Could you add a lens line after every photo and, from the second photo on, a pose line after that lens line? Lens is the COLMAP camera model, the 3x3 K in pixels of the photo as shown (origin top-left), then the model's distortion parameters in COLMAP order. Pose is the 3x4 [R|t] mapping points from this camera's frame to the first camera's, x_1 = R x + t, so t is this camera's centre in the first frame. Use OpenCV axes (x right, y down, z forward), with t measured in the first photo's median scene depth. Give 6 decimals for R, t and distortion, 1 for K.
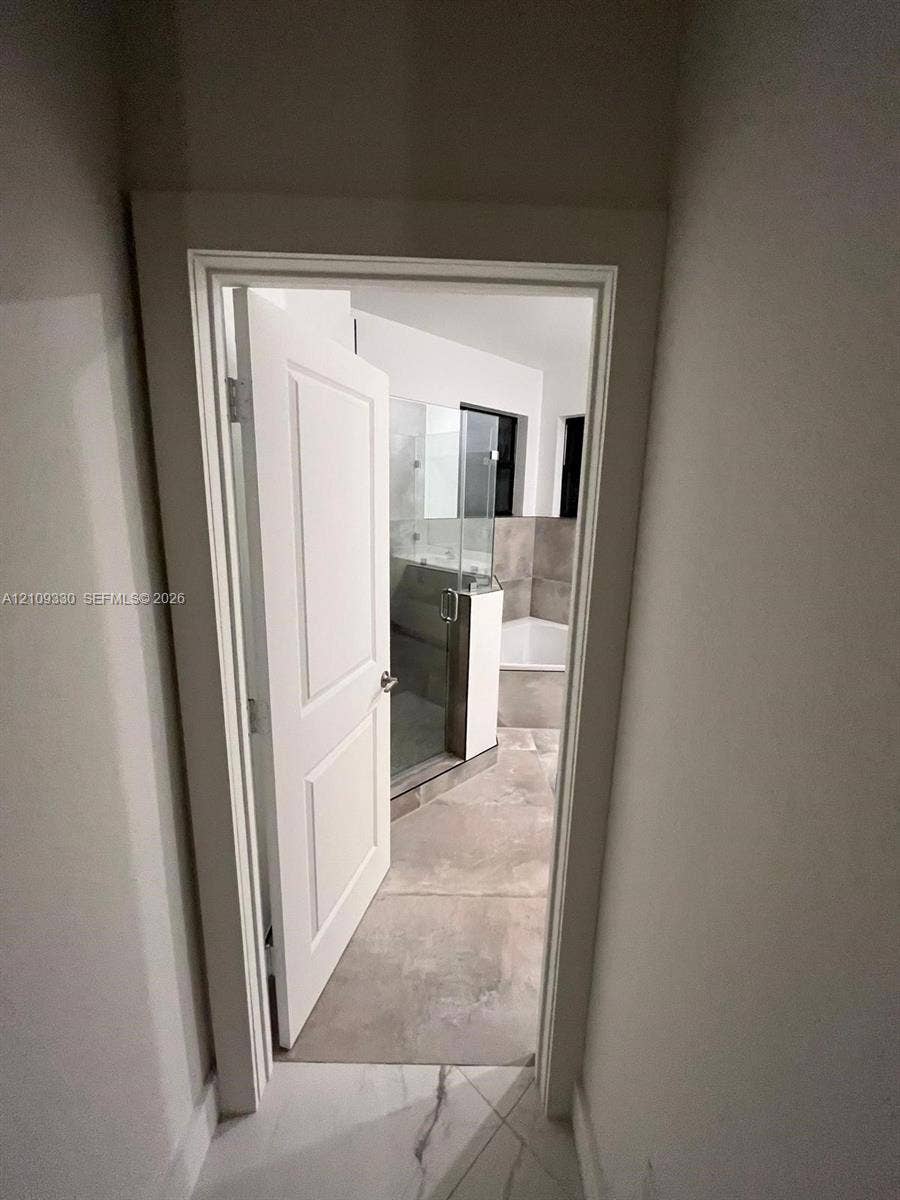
lens RADIAL K [[483.6, 0, 451.6], [0, 483.6, 598.7], [0, 0, 1]] dist [0.000659, -0.000110]
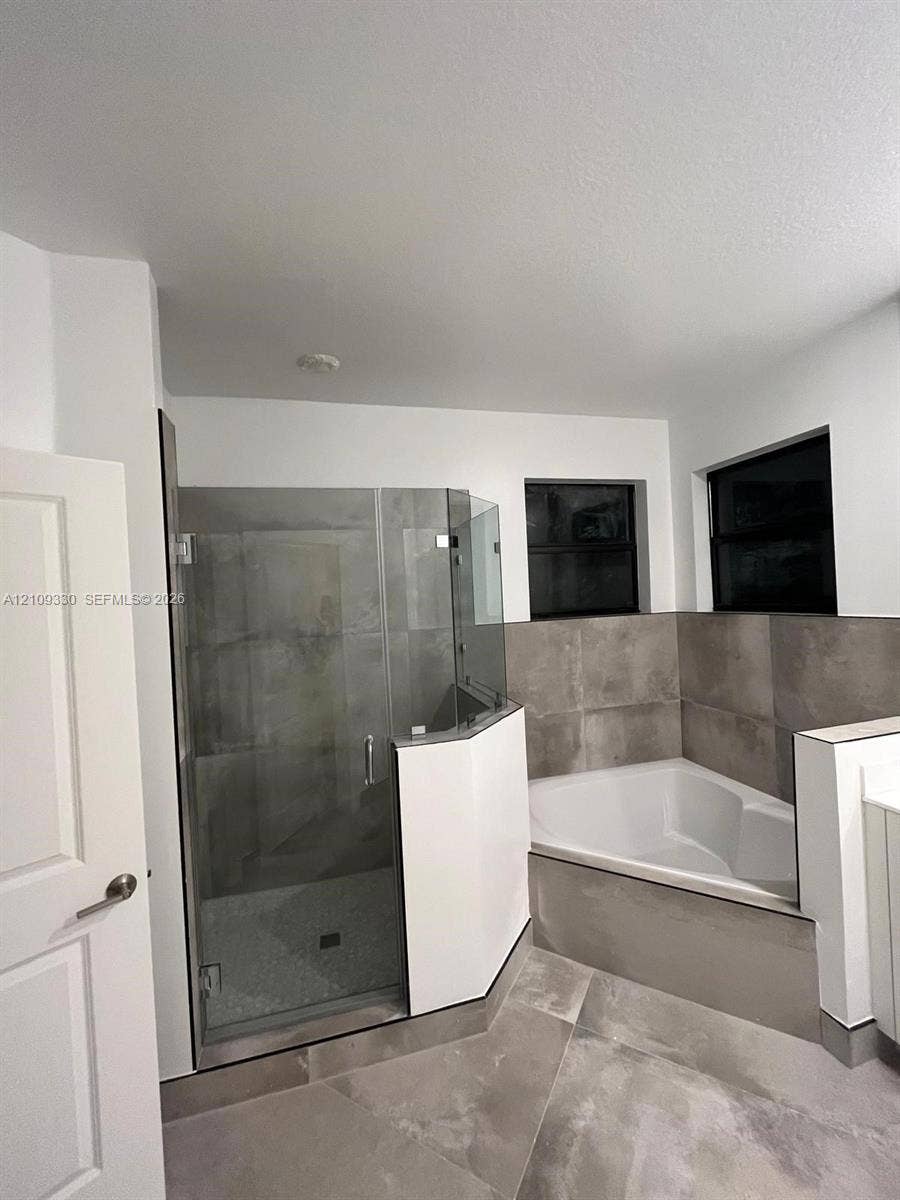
lens RADIAL K [[483.6, 0, 451.6], [0, 483.6, 598.7], [0, 0, 1]] dist [0.000659, -0.000110]
pose [[0.860869, -0.061813, -0.505058, 0.263670], [-0.036467, 0.982546, -0.182408, -0.051469], [0.507518, 0.175447, 0.843590, 0.252203]]
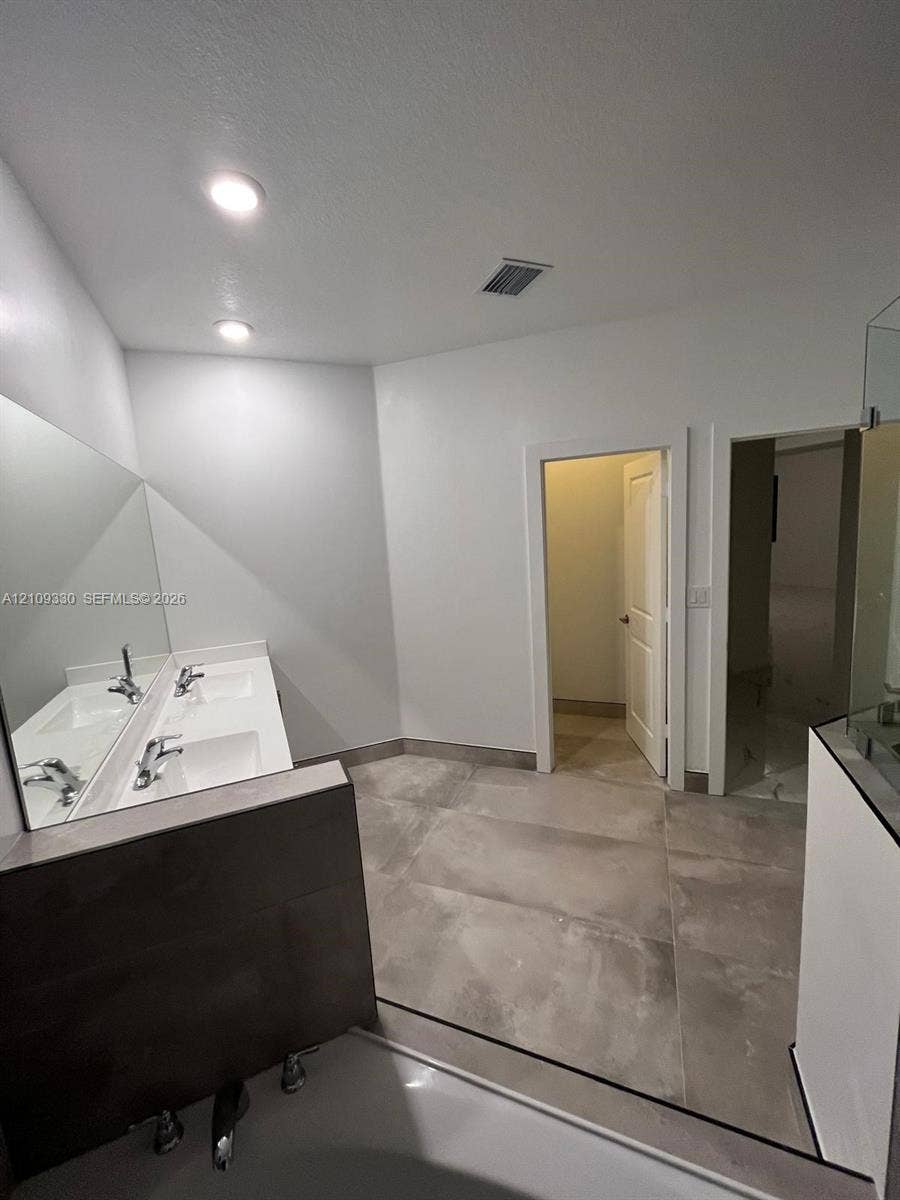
lens RADIAL K [[483.6, 0, 451.6], [0, 483.6, 598.7], [0, 0, 1]] dist [0.000659, -0.000110]
pose [[-0.924078, -0.020717, 0.381643, 0.154148], [0.119086, 0.933218, 0.339002, -0.194953], [-0.363179, 0.358713, -0.859899, 0.891118]]
